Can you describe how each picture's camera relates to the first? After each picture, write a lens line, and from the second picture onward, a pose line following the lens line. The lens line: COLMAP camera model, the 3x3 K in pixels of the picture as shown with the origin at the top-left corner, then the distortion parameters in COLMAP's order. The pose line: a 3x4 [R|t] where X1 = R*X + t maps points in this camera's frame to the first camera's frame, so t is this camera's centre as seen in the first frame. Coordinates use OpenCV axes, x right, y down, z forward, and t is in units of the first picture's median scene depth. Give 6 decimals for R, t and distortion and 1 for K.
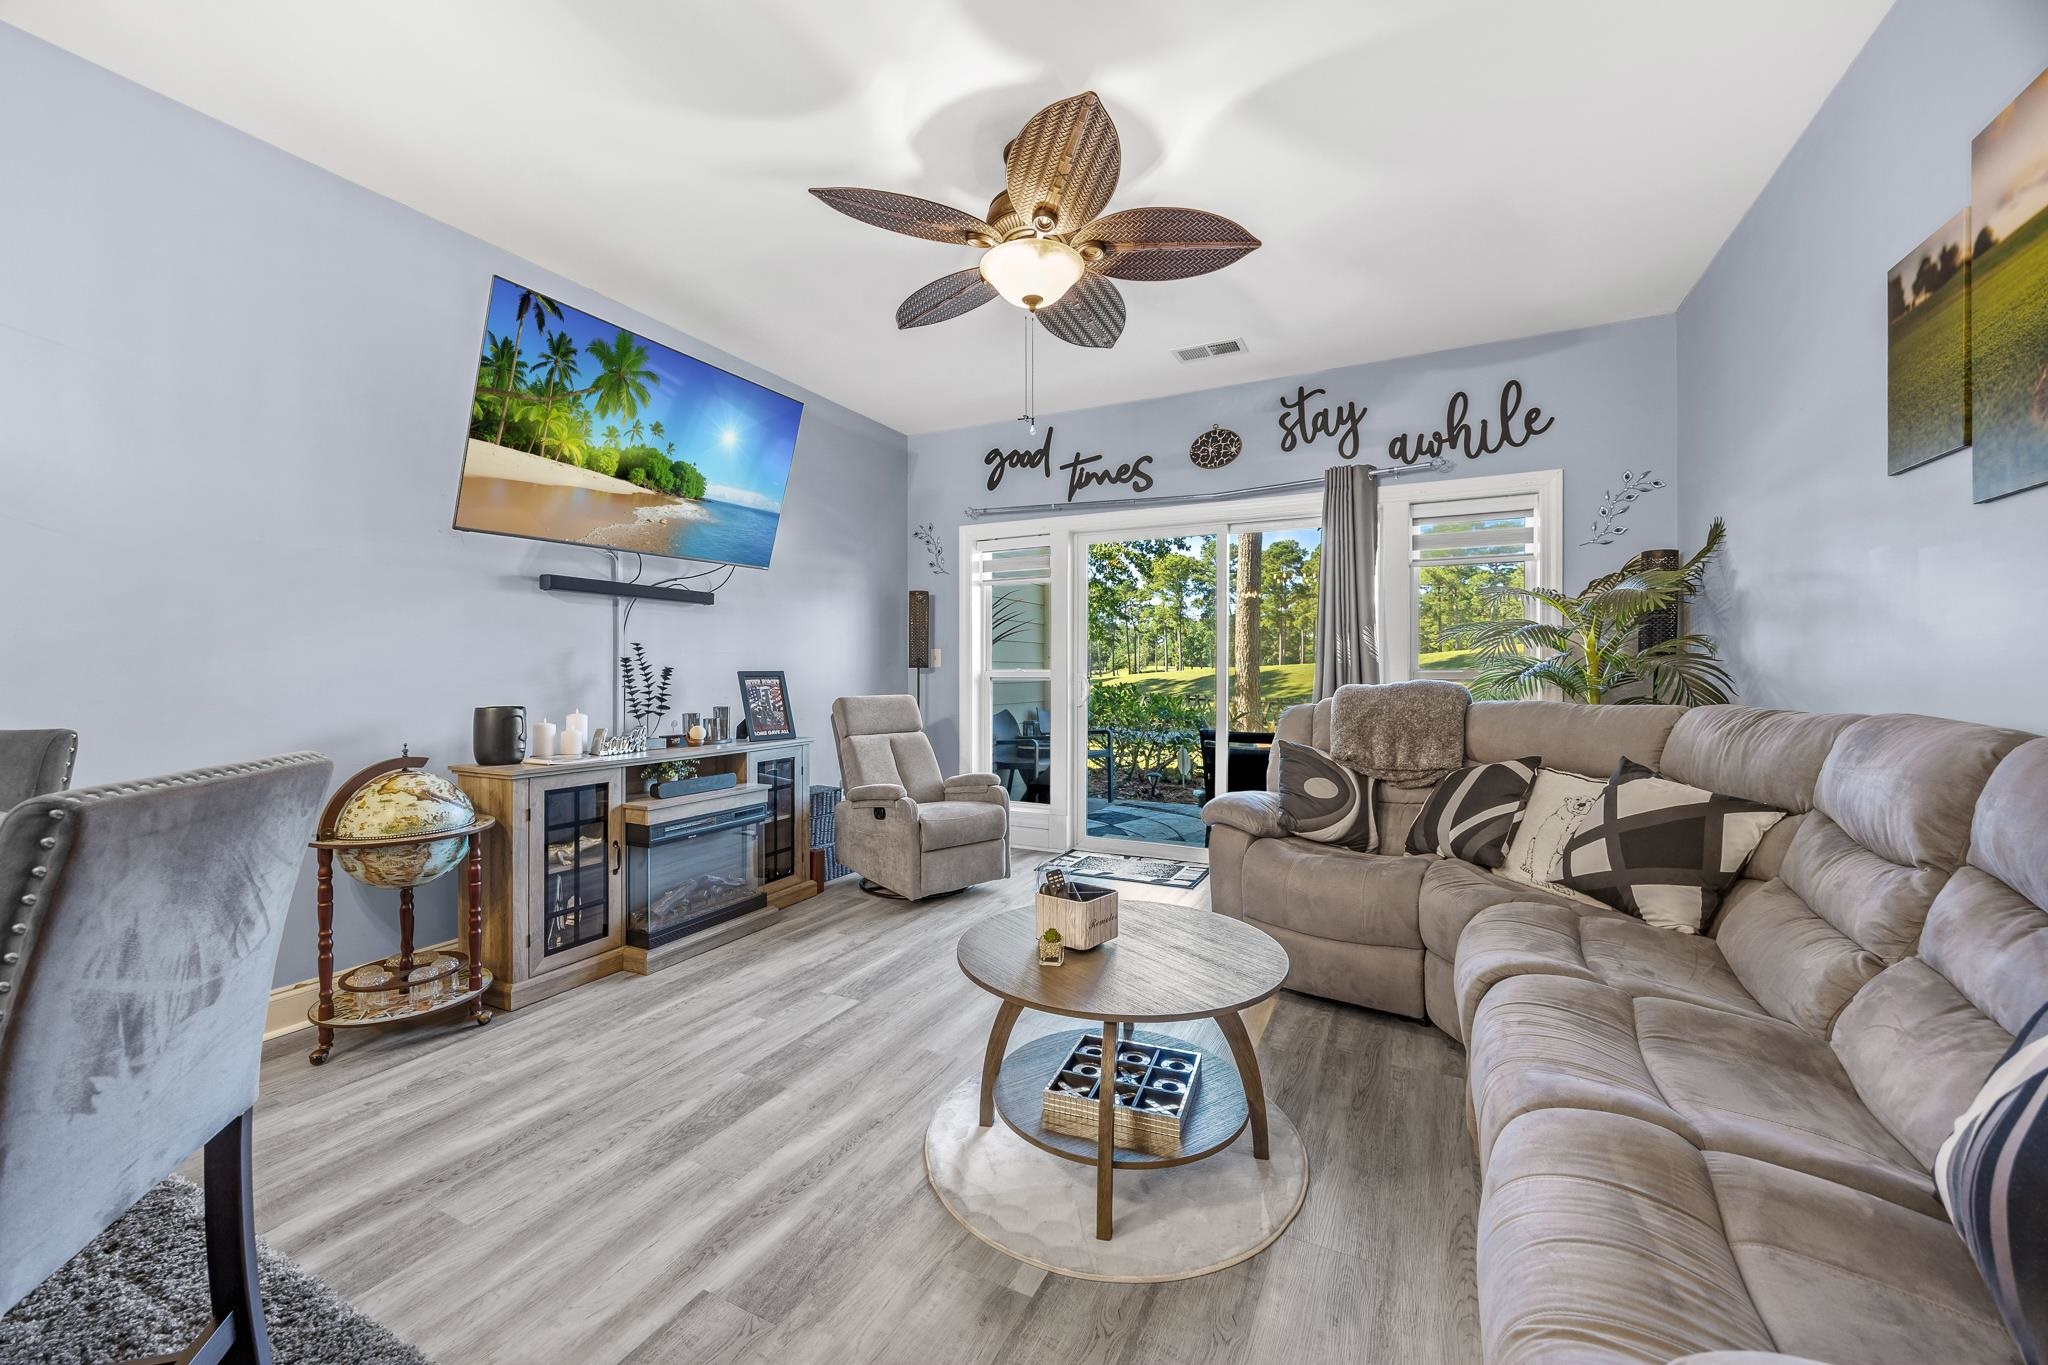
lens RADIAL K [[793.3, 0, 1023.7], [0, 793.3, 670.0], [0, 0, 1]] dist [-0.000867, -0.000216]
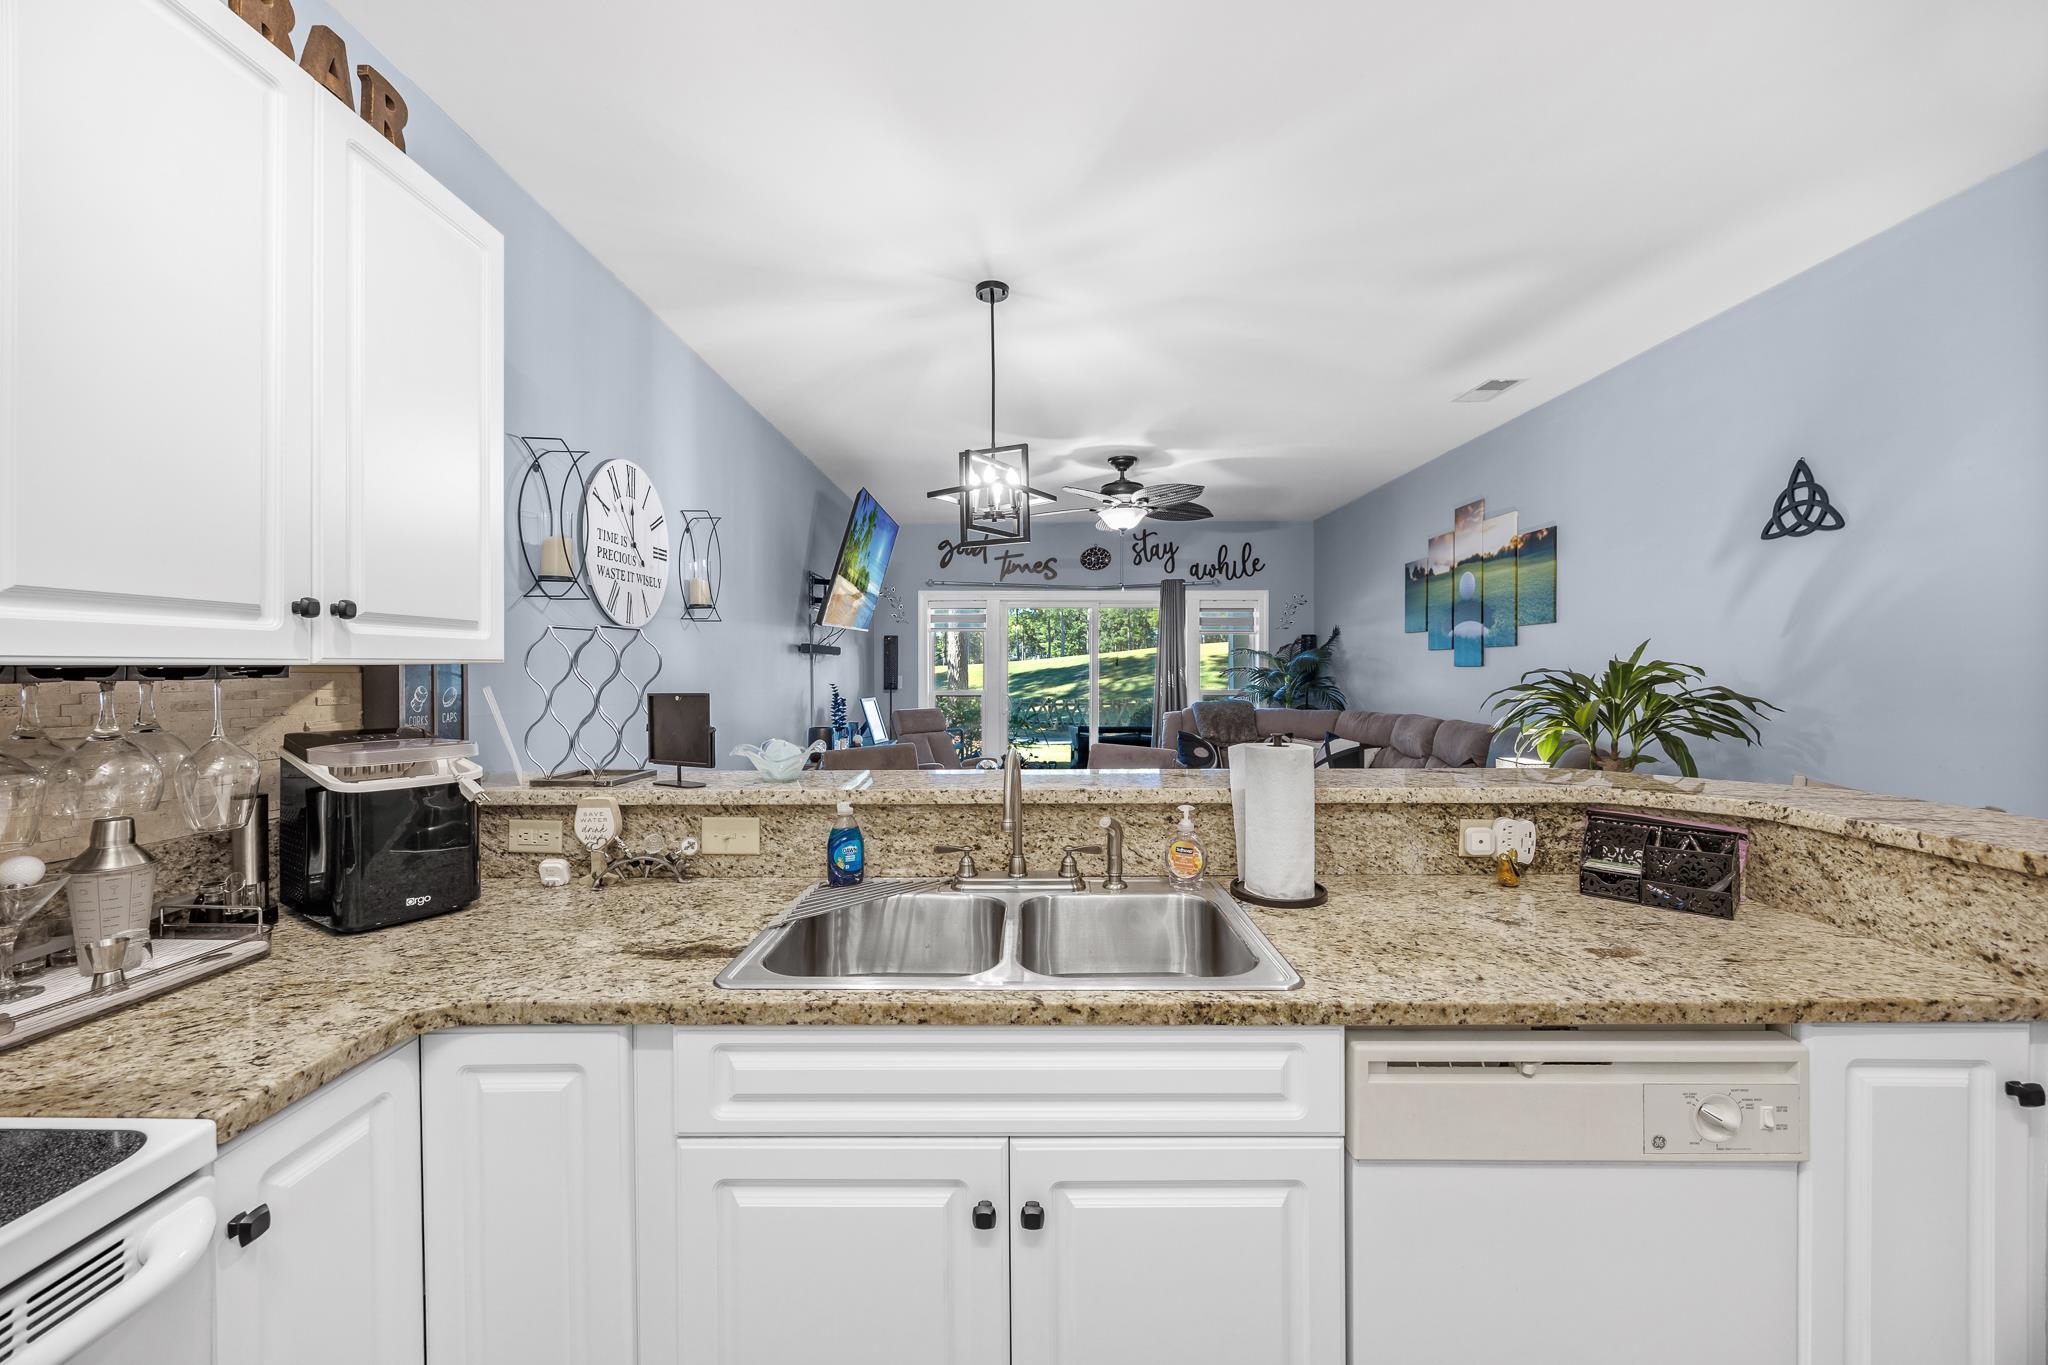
lens RADIAL K [[793.3, 0, 1027.6], [0, 793.3, 665.4], [0, 0, 1]] dist [-0.000867, -0.000216]
pose [[0.894472, -0.000653, 0.447124, -0.865309], [0.001365, 0.999998, -0.001270, -0.070644], [-0.447123, 0.001747, 0.894471, -0.588708]]
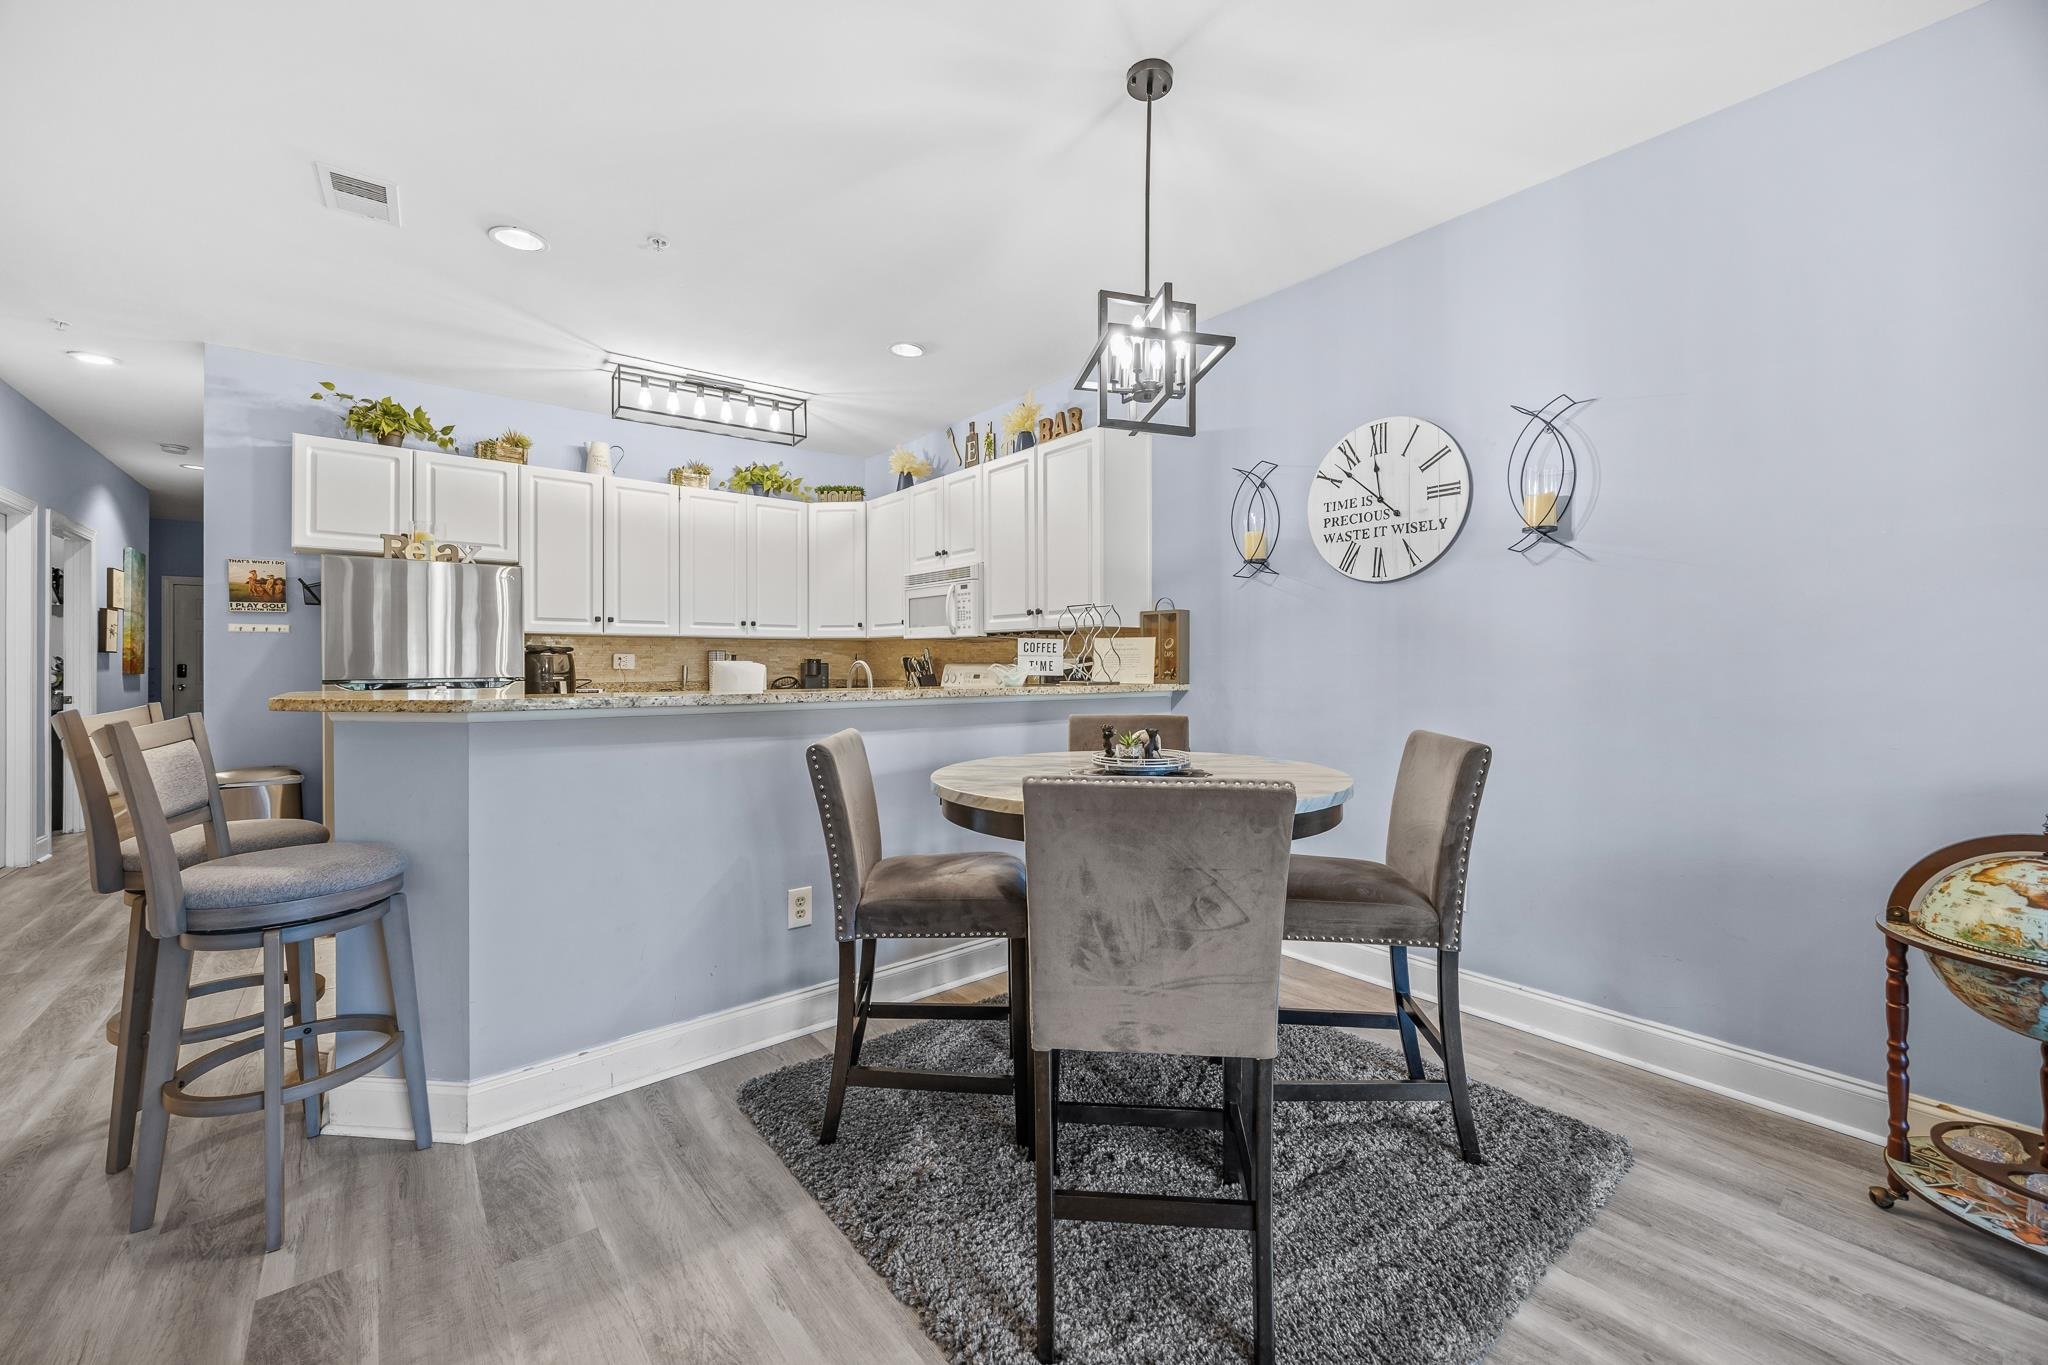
lens RADIAL K [[793.3, 0, 1028.8], [0, 793.3, 658.3], [0, 0, 1]] dist [-0.000867, -0.000216]
pose [[-0.405238, -0.004824, -0.914199, 0.102885], [0.000963, 0.999983, -0.005704, -0.022541], [0.914211, -0.003192, -0.405226, 0.377444]]
